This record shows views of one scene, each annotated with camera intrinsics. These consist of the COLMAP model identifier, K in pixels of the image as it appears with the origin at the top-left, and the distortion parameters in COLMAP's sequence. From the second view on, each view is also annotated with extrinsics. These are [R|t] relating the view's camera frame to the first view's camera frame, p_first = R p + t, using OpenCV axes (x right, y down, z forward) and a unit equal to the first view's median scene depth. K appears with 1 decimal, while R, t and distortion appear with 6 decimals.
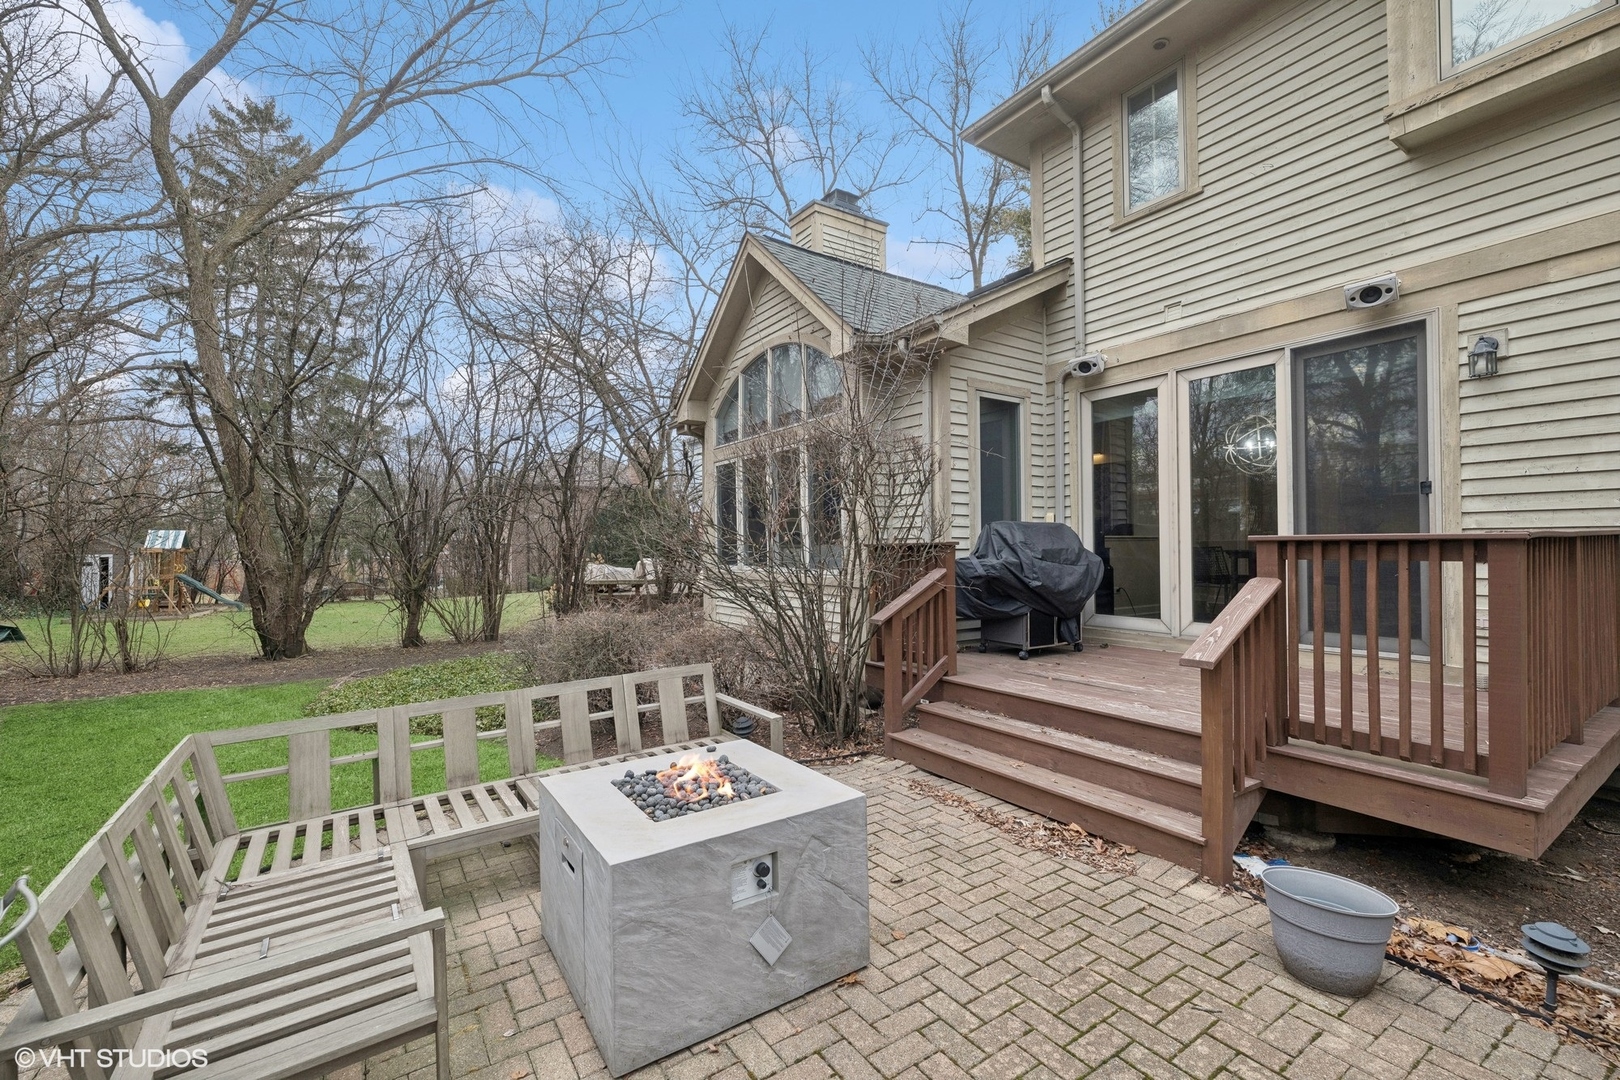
lens RADIAL K [[676.7, 0, 810.0], [0, 676.7, 540.0], [0, 0, 1]] dist [0.002482, 0.000001]
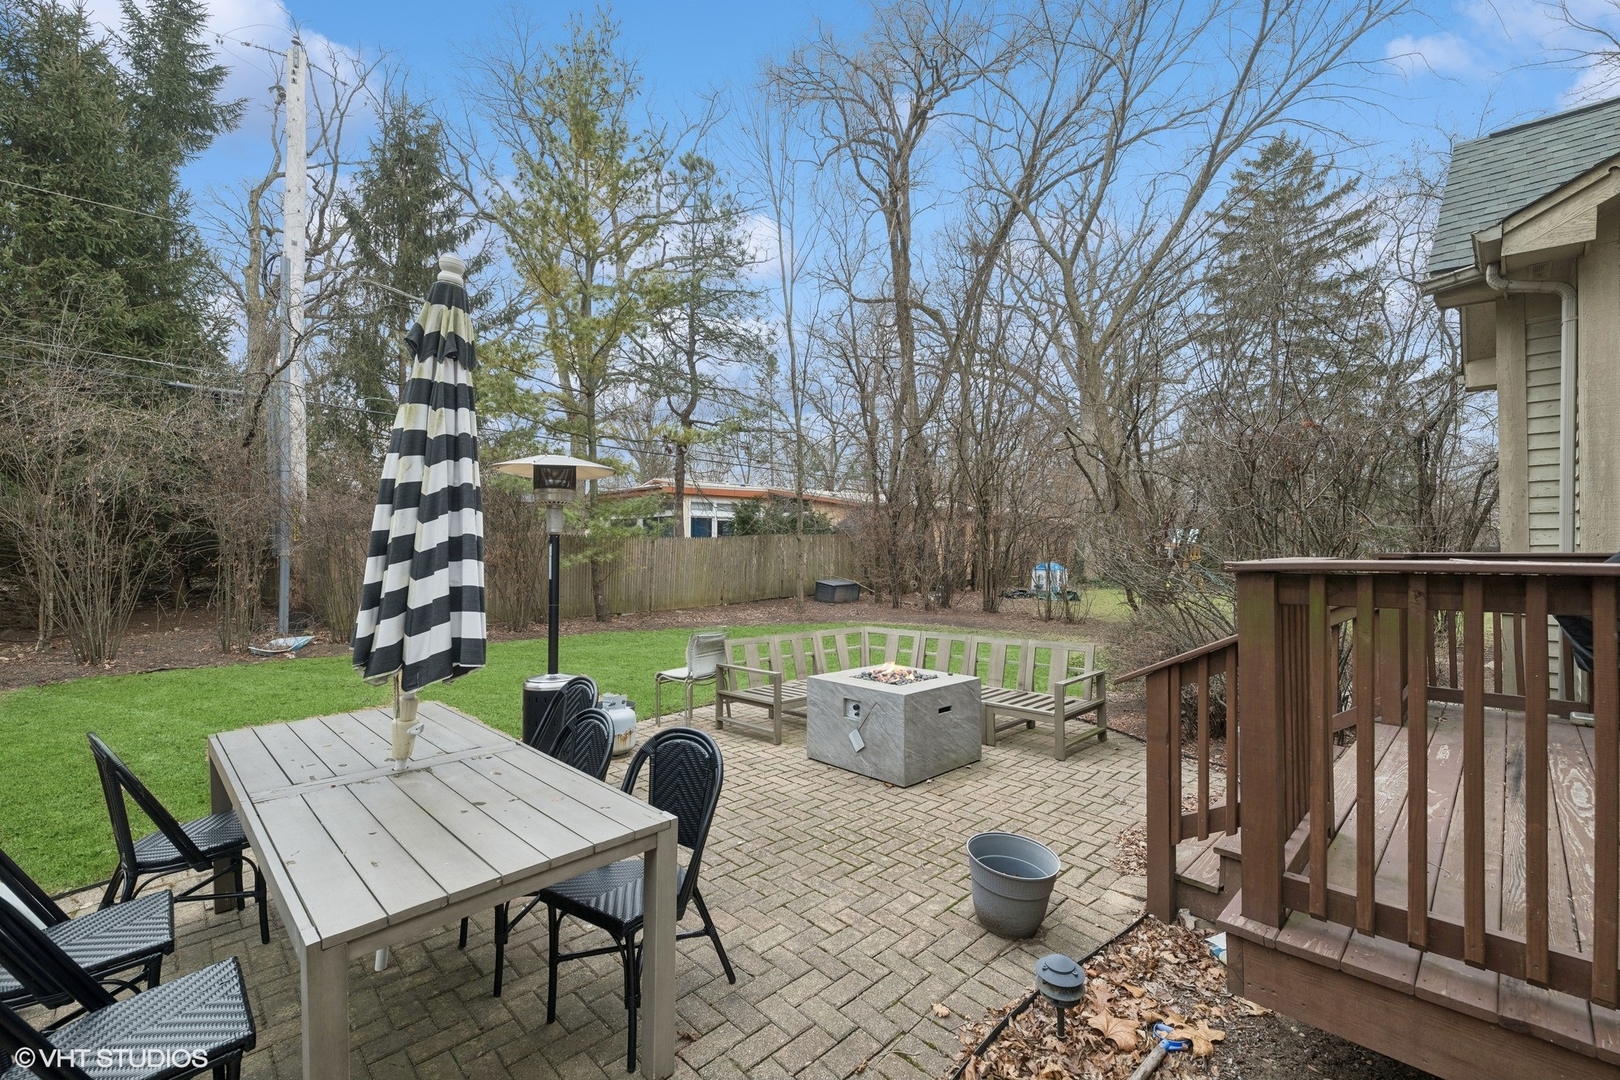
lens RADIAL K [[689.9, 0, 810.0], [0, 689.9, 540.0], [0, 0, 1]] dist [-0.001197, -0.000170]
pose [[0.185639, 0.006876, -0.982594, 1.421920], [0.007199, 0.999939, 0.008357, -0.044214], [0.982592, -0.008626, 0.185578, 0.313396]]
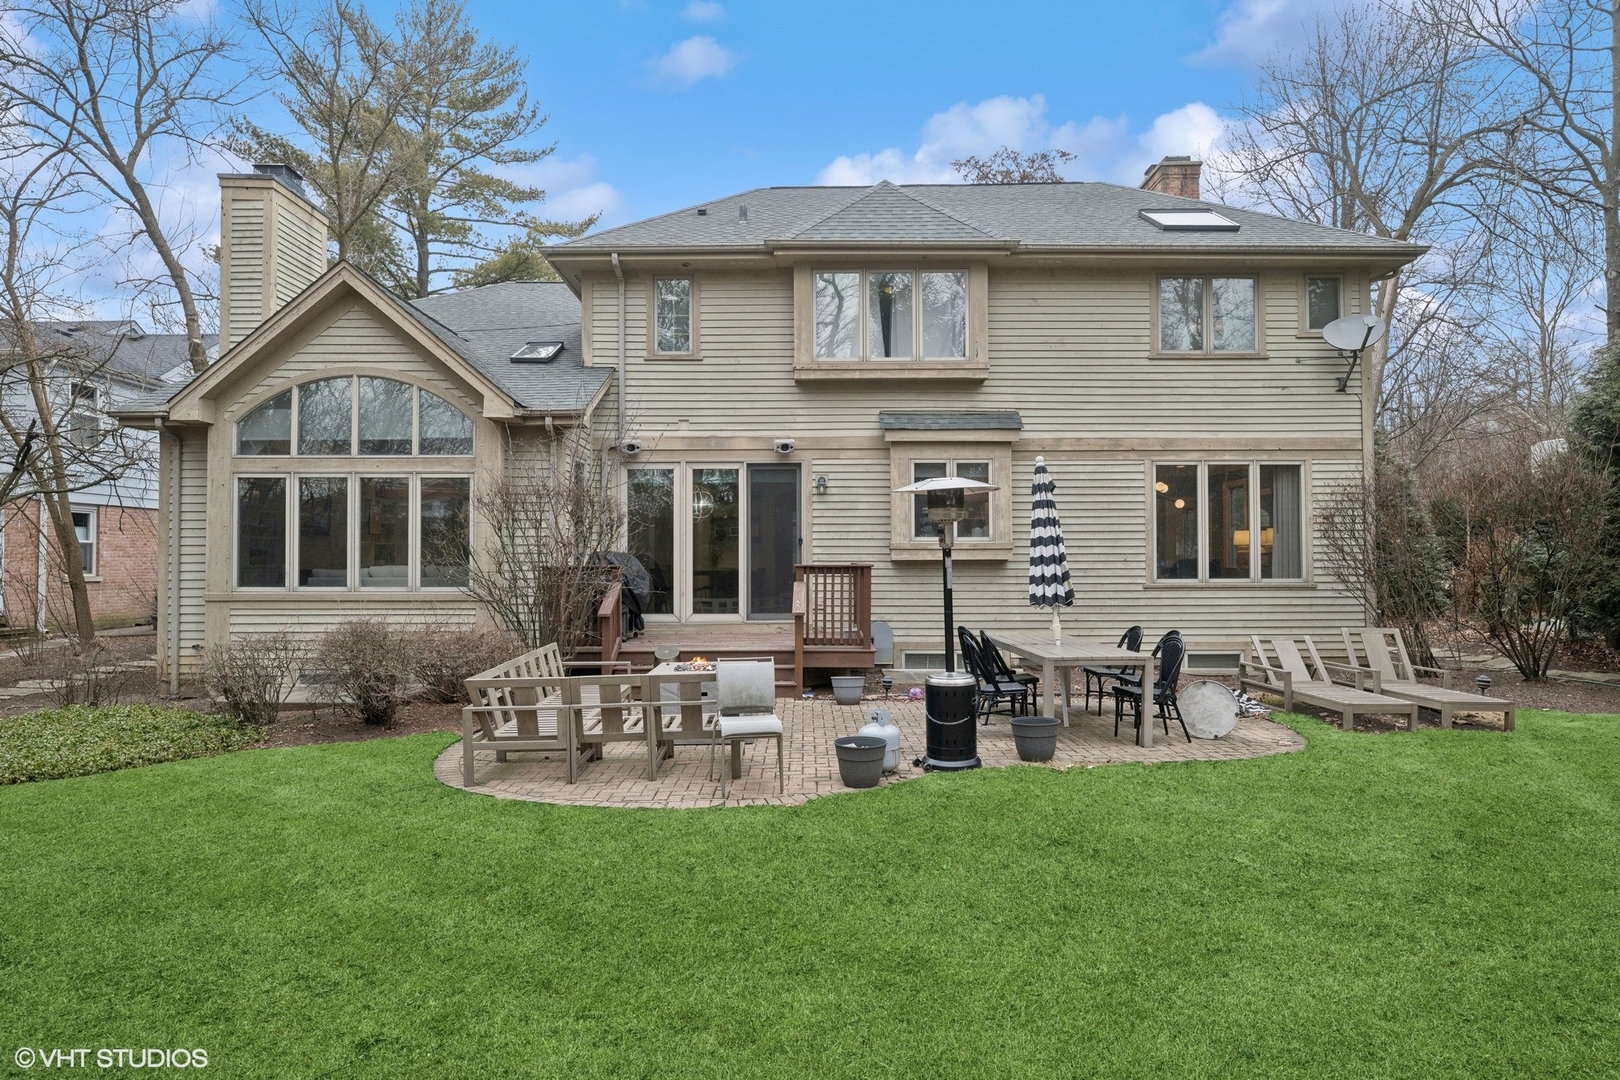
lens RADIAL K [[918.2, 0, 810.0], [0, 918.2, 540.0], [0, 0, 1]] dist [-0.003776, -0.000336]
pose [[0.543879, 0.025208, 0.838785, -1.502286], [-0.011924, 0.999680, -0.022311, -0.017405], [-0.839079, 0.002133, 0.544005, -0.599394]]
